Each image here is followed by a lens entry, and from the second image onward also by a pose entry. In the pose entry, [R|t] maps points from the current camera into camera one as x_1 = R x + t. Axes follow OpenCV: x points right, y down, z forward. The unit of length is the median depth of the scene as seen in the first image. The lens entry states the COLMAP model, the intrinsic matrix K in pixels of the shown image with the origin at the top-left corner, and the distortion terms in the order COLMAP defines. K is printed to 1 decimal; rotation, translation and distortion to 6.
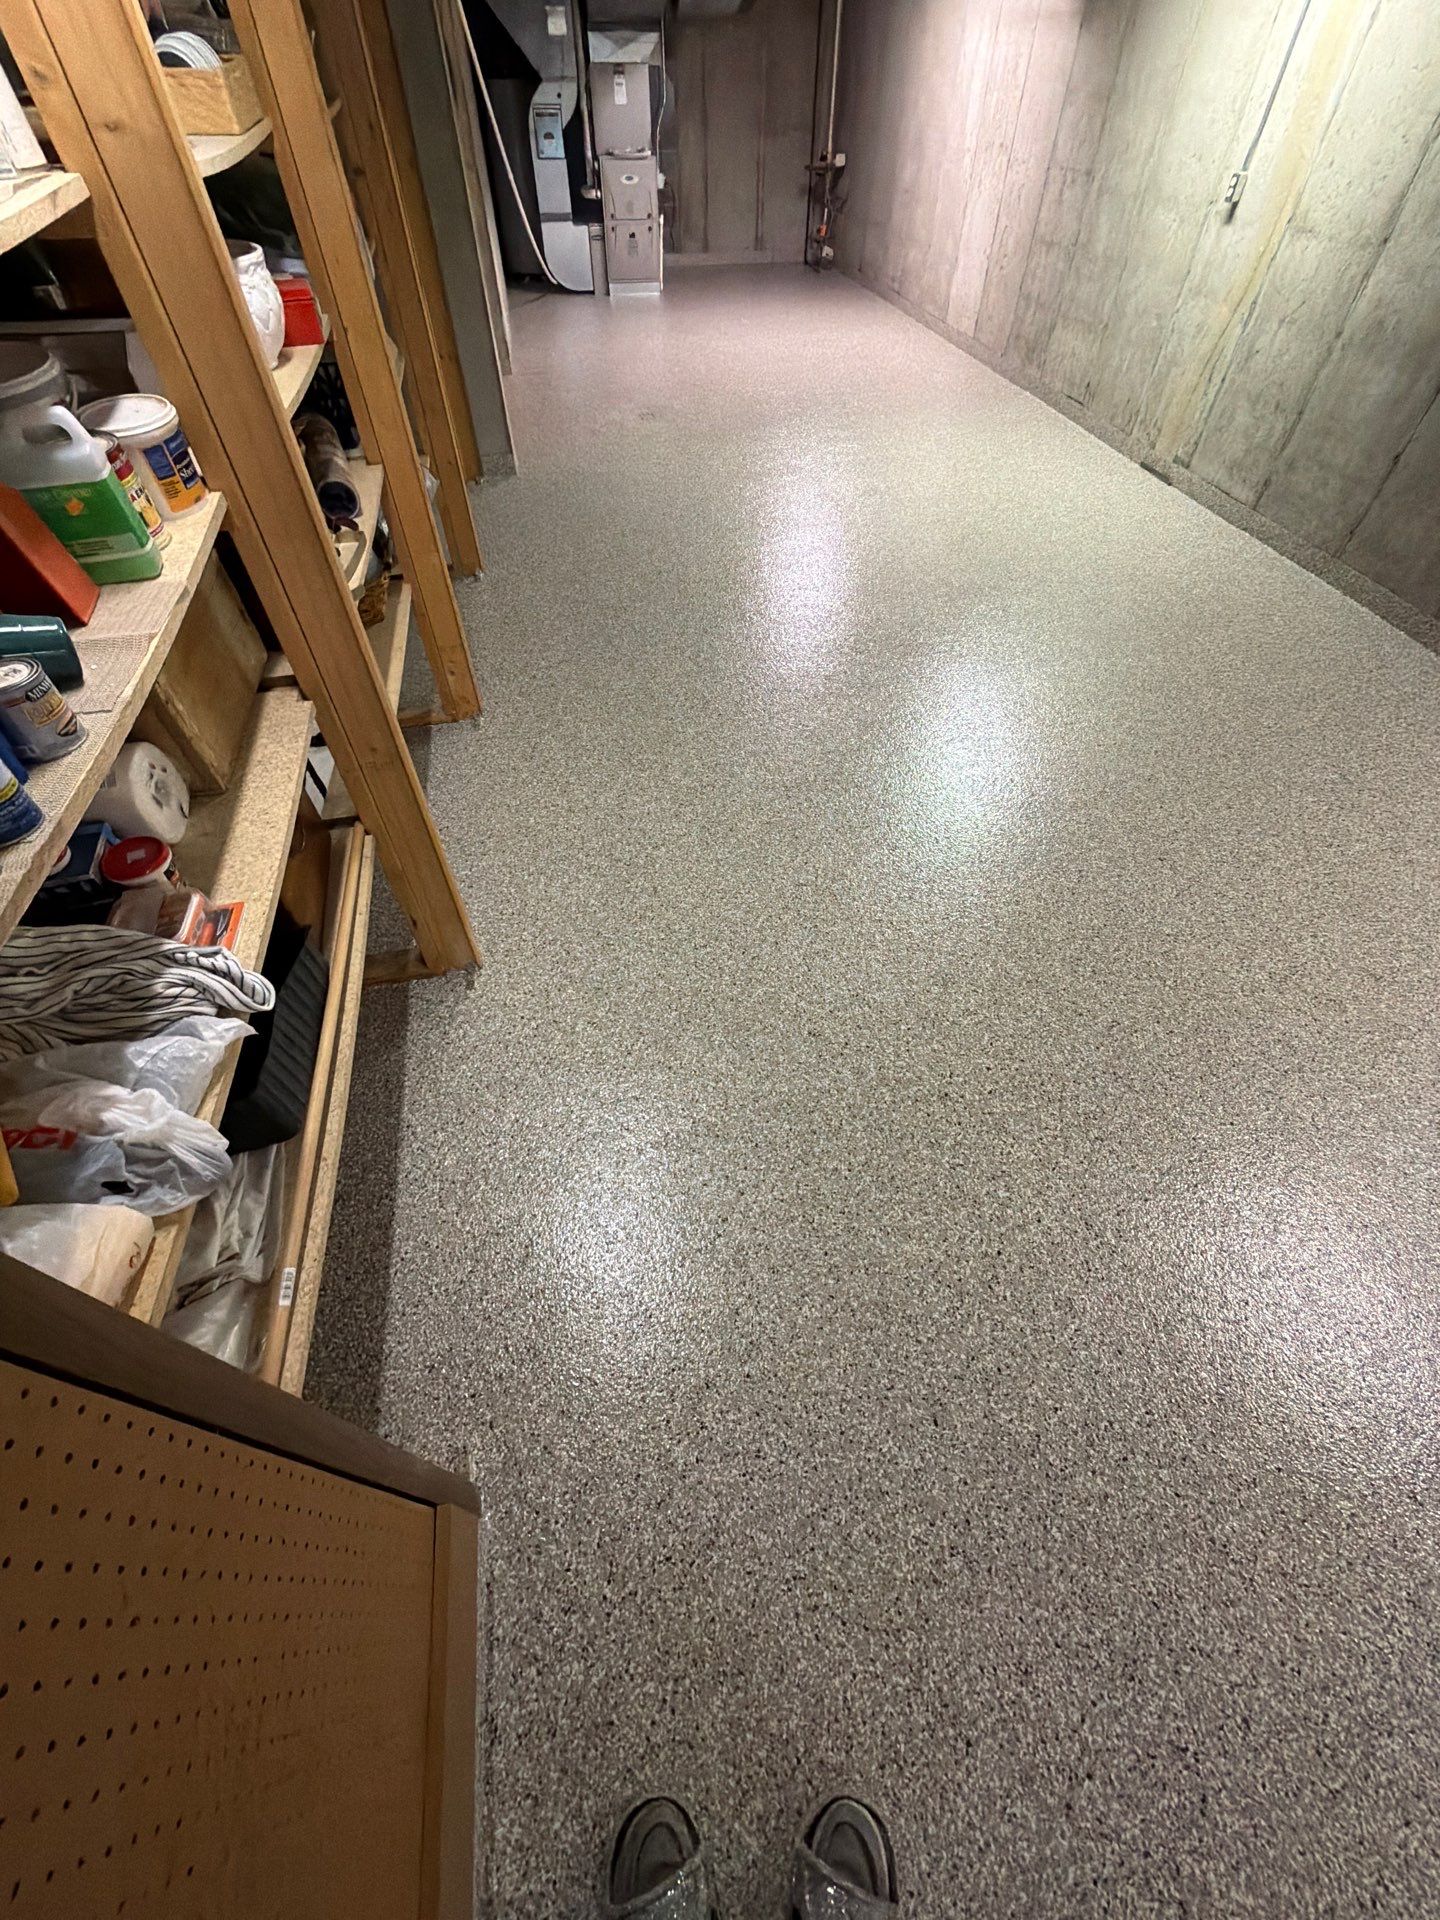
lens RADIAL K [[765.1, 0, 722.2], [0, 765.1, 965.5], [0, 0, 1]] dist [-0.000263, 0.000671]
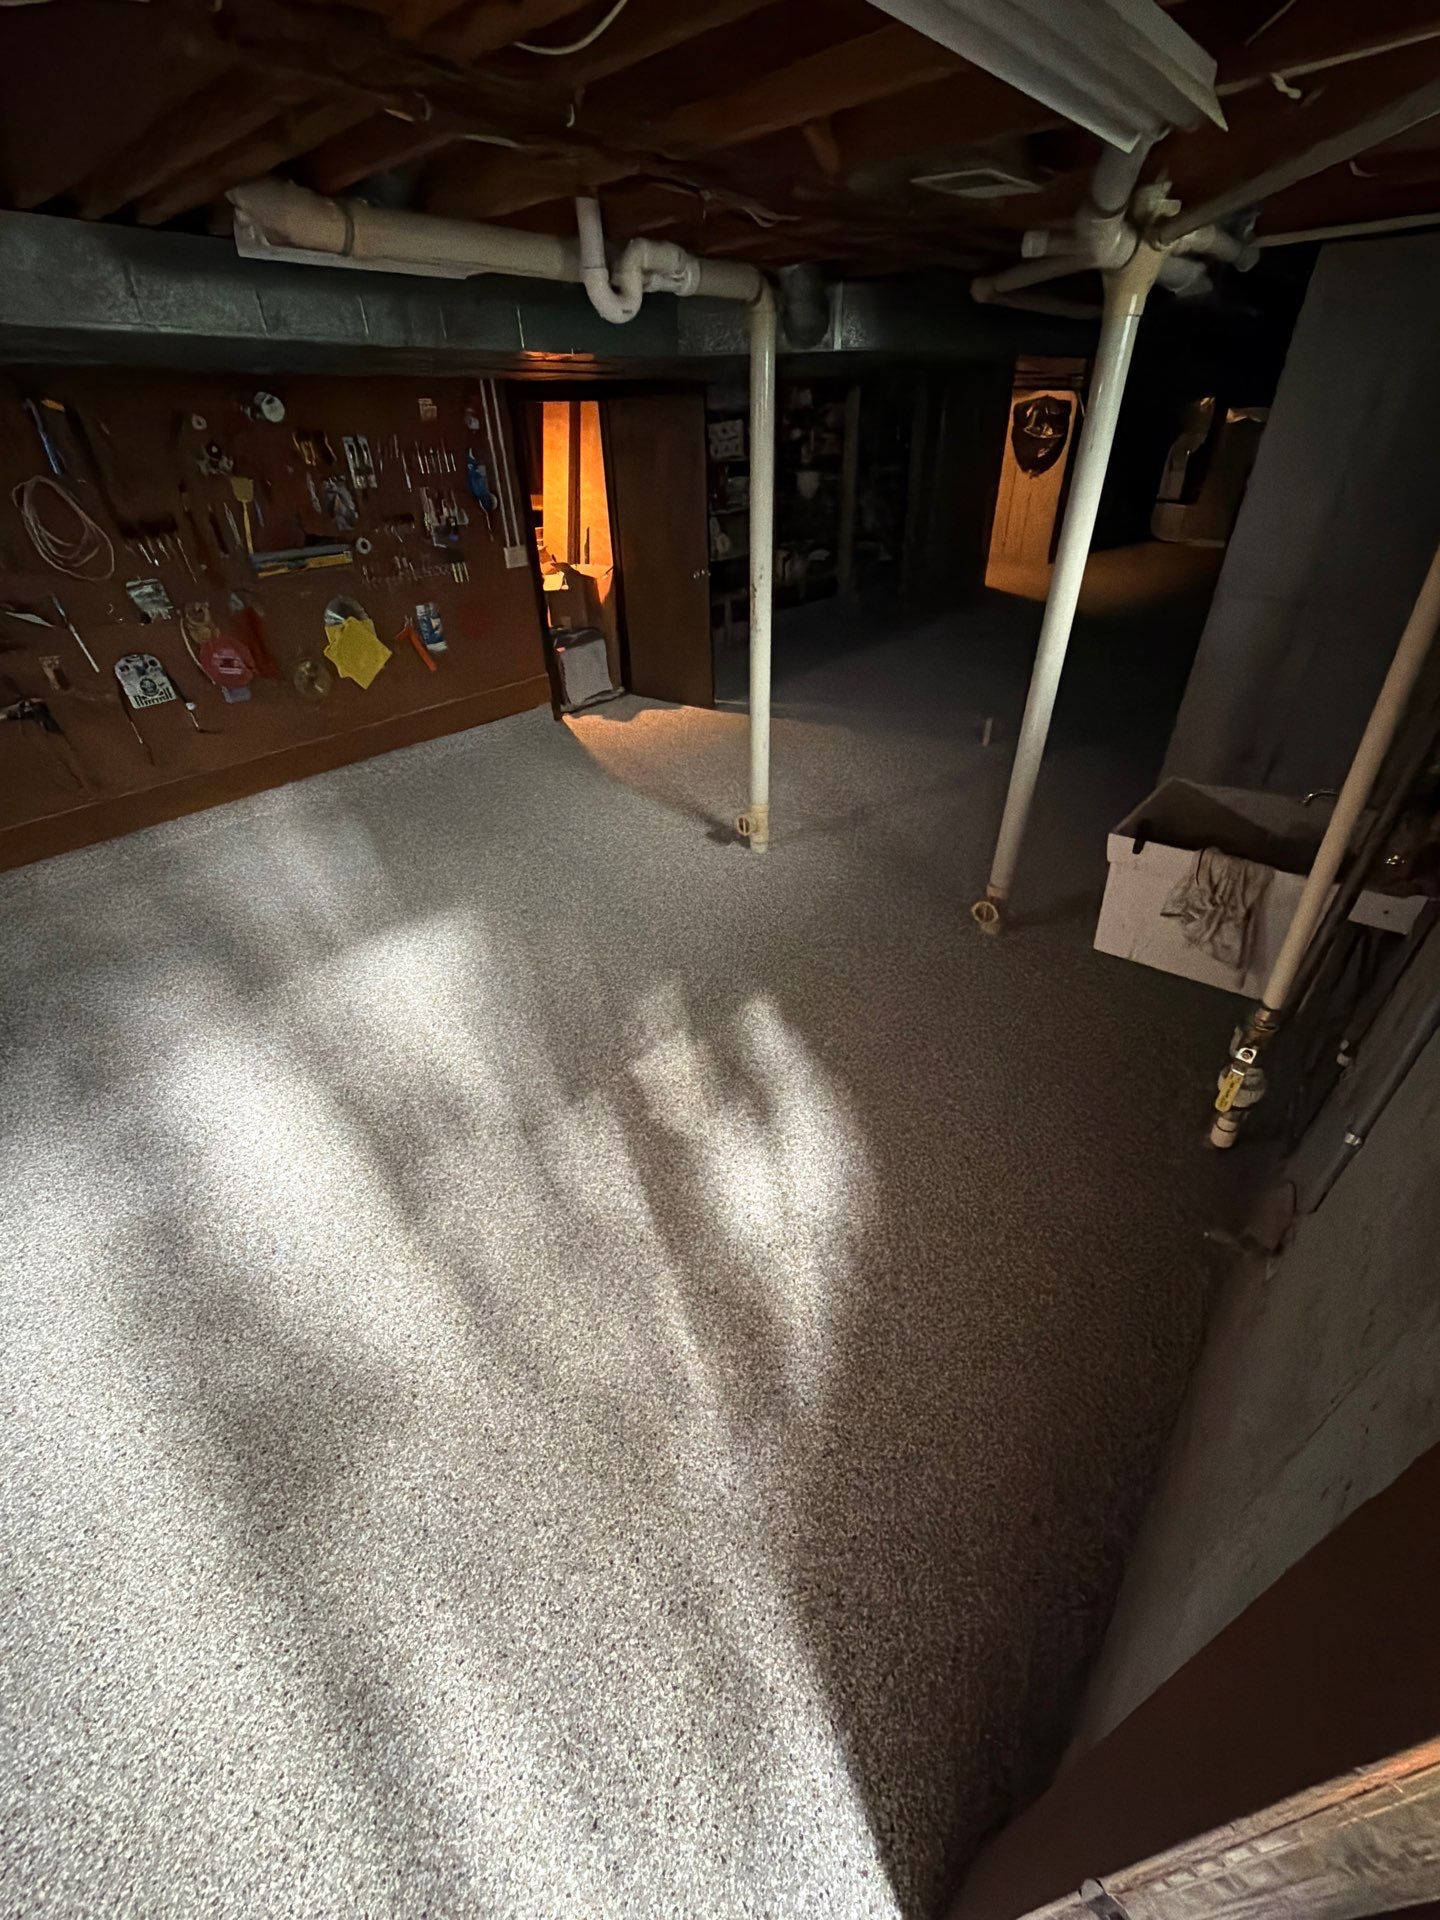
lens RADIAL K [[765.1, 0, 722.5], [0, 765.1, 954.7], [0, 0, 1]] dist [-0.000263, 0.000671]
pose [[0.608831, 0.432785, -0.664847, 0.689187], [-0.589182, 0.807885, -0.013644, 0.357209], [0.531215, 0.400023, 0.746855, -0.306296]]
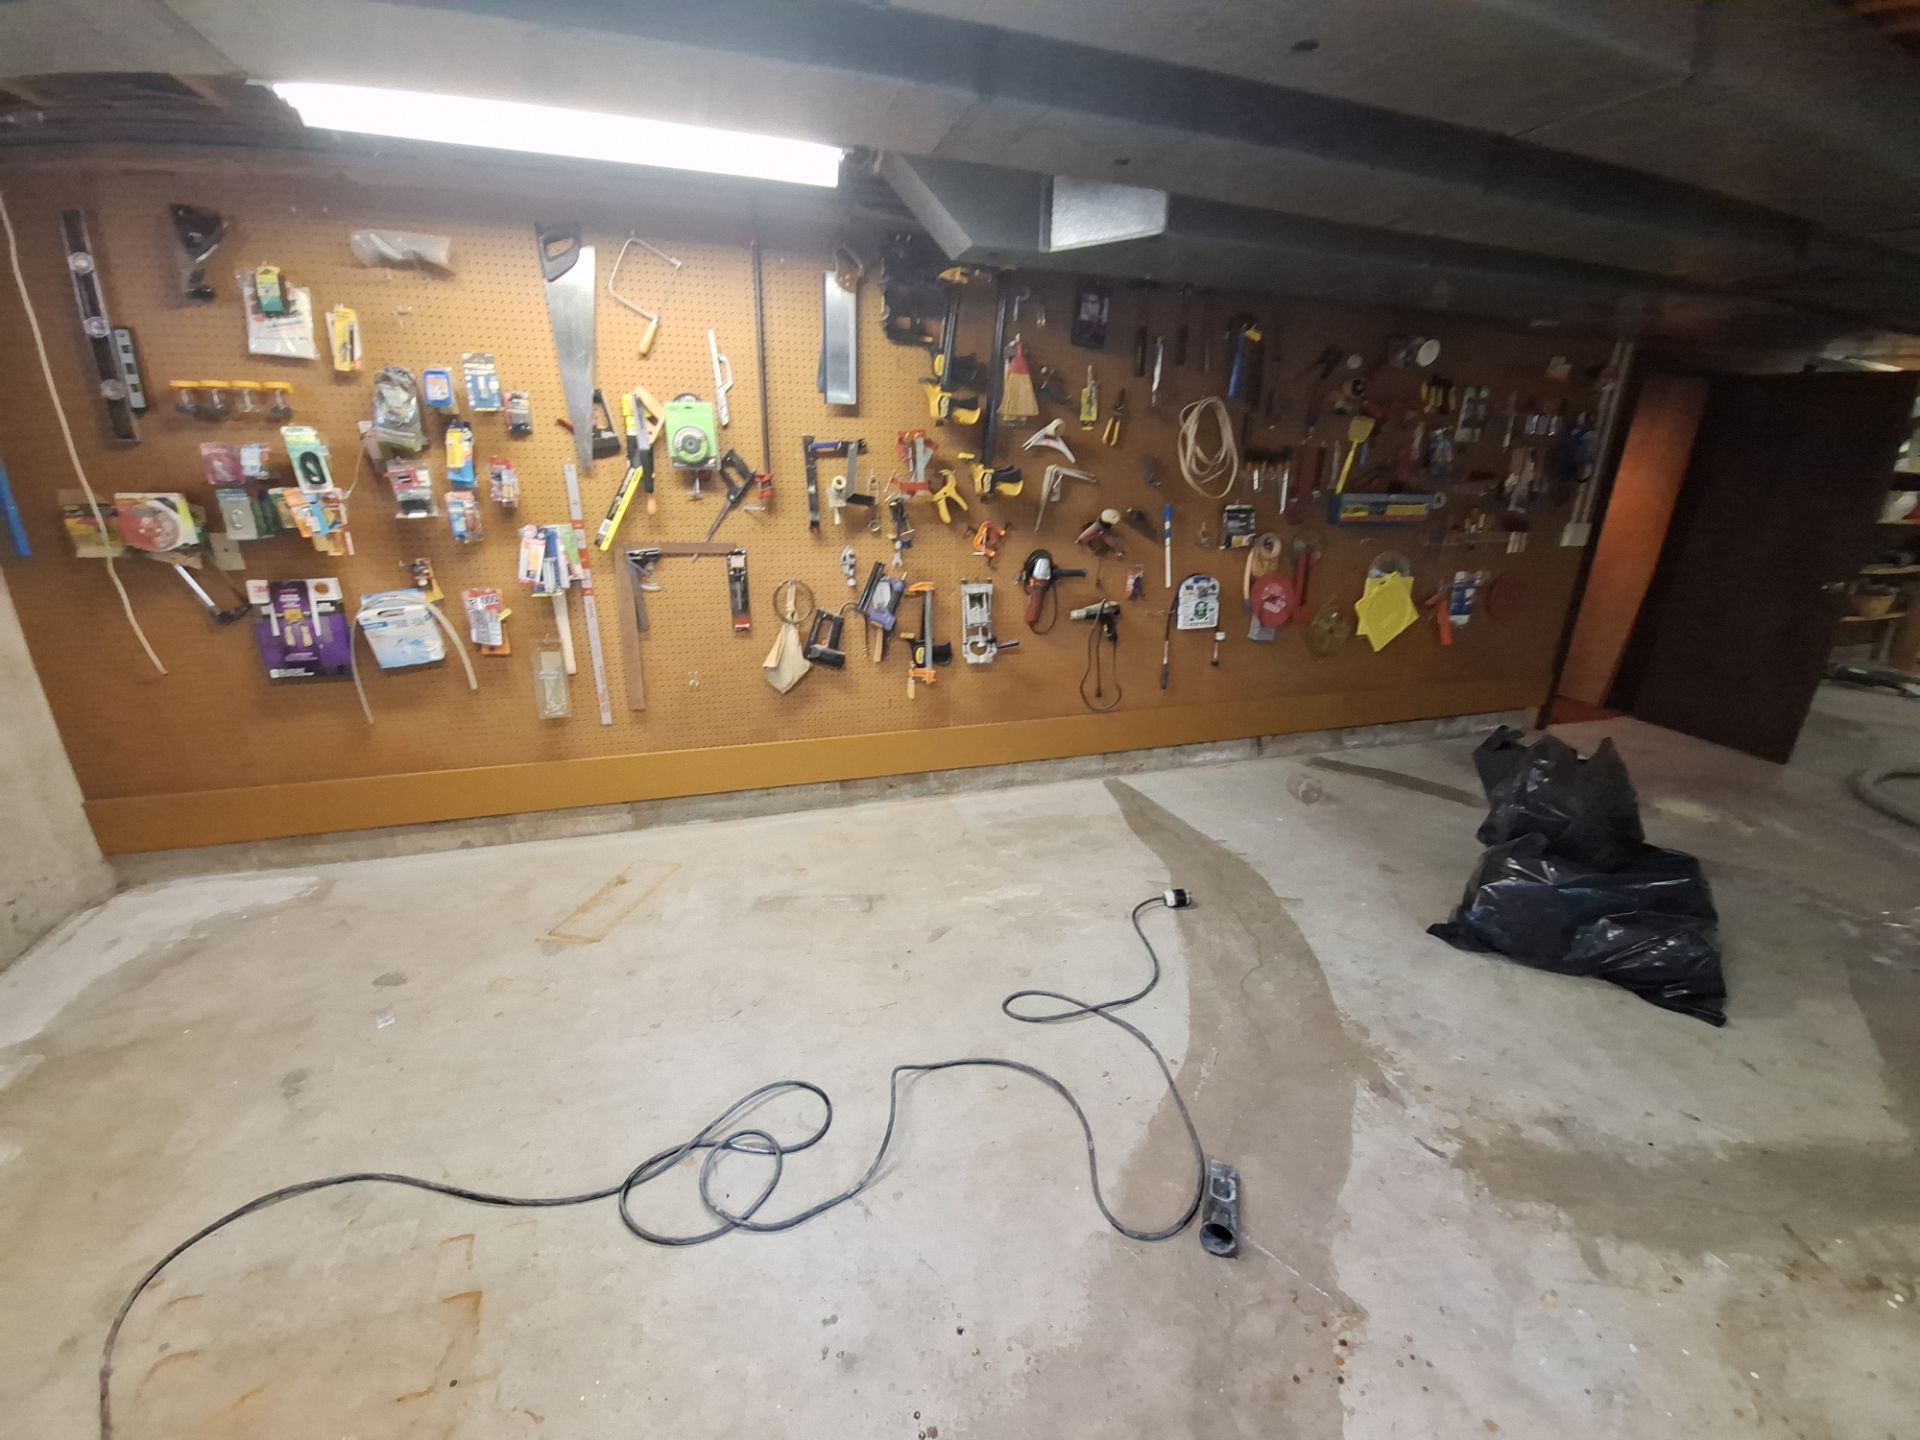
lens RADIAL K [[742.2, 0, 960.4], [0, 742.2, 725.5], [0, 0, 1]] dist [-0.013607, -0.001663]
pose [[0.094741, 0.320481, -0.942505, 0.482411], [-0.773447, 0.619753, 0.132988, 0.523803], [0.626741, 0.716378, 0.306591, -0.378257]]
